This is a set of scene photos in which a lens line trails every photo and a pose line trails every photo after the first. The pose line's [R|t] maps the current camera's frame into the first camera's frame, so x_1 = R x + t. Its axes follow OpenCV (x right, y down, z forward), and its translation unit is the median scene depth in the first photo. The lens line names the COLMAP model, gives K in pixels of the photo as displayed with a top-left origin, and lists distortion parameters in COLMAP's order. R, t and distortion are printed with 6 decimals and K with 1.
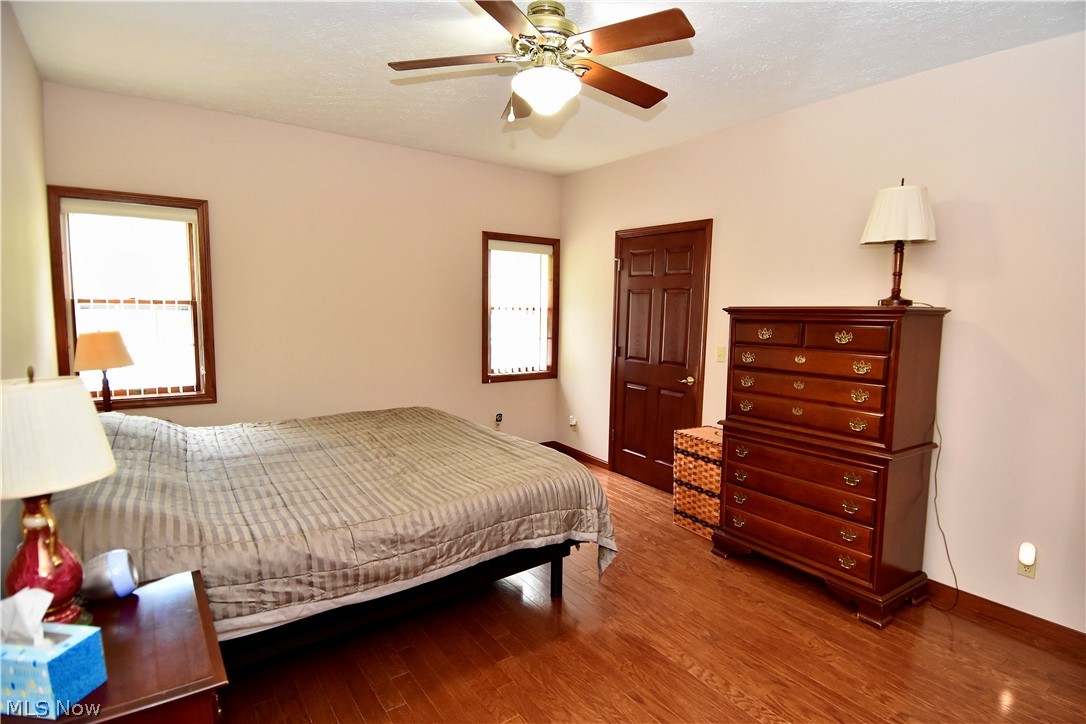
lens RADIAL K [[570.1, 0, 569.7], [0, 570.1, 371.9], [0, 0, 1]] dist [0.060740, -0.064230]
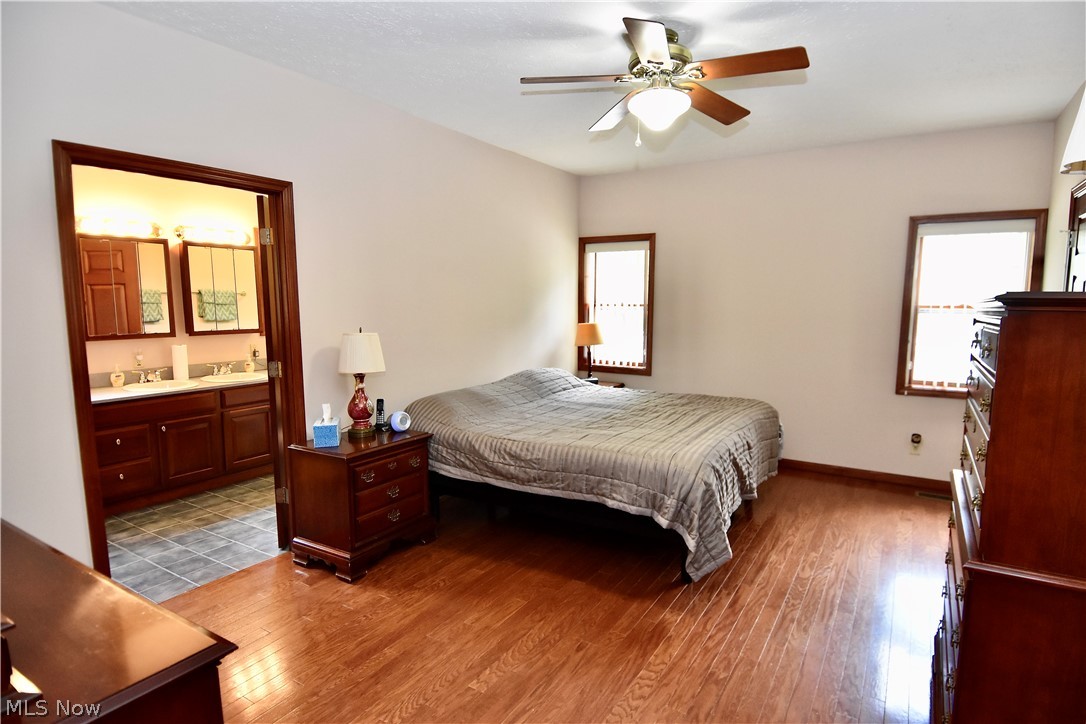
lens RADIAL K [[570.1, 0, 569.7], [0, 570.1, 371.9], [0, 0, 1]] dist [0.060740, -0.064230]
pose [[0.381298, 0.094442, -0.919616, 0.712628], [-0.101783, 0.993009, 0.059777, -0.023716], [0.918832, 0.070808, 0.388245, 0.327910]]
